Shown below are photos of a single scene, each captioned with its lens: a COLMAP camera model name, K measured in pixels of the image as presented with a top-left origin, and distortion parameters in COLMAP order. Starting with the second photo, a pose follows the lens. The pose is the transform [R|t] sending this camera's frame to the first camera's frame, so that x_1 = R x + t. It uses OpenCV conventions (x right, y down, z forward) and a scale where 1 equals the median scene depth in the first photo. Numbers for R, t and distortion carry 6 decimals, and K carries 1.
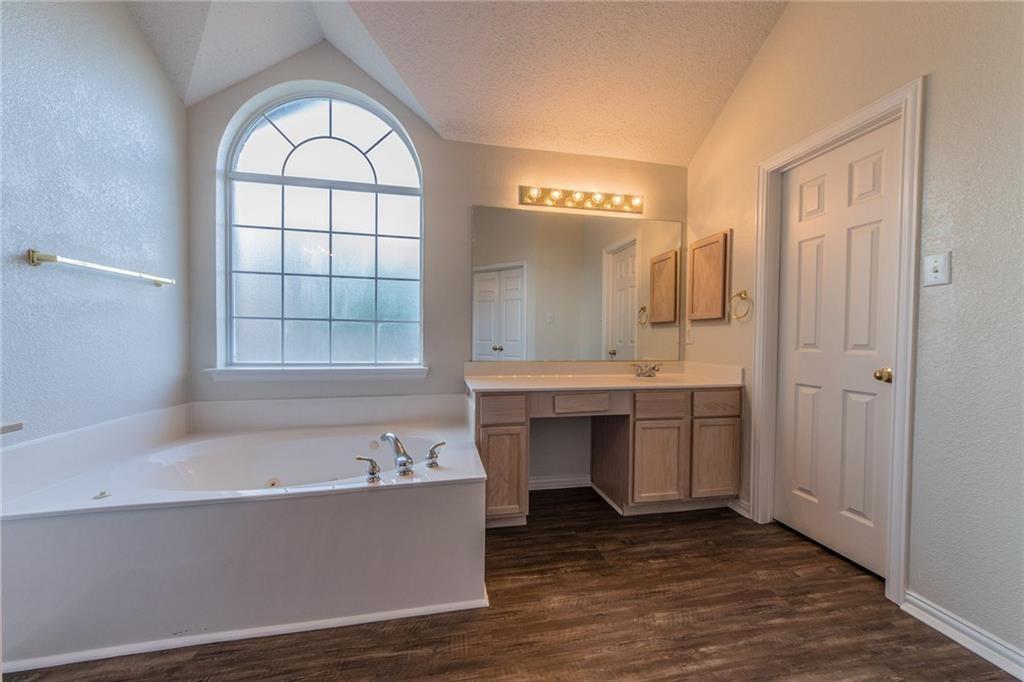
lens RADIAL K [[367.2, 0, 509.4], [0, 367.2, 344.8], [0, 0, 1]] dist [-0.001441, 0.001506]
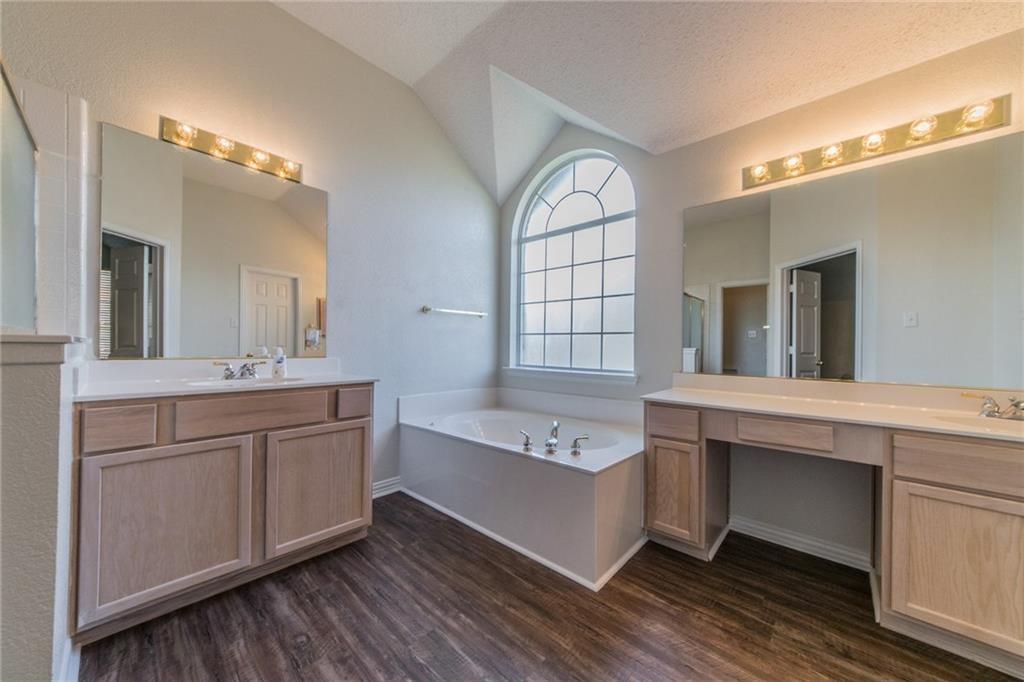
lens RADIAL K [[367.2, 0, 508.2], [0, 367.2, 343.8], [0, 0, 1]] dist [-0.001441, 0.001506]
pose [[0.585908, -0.009239, -0.810325, 0.504151], [-0.020818, 0.999433, -0.026448, 0.006808], [0.810110, 0.032365, 0.585383, 0.093461]]
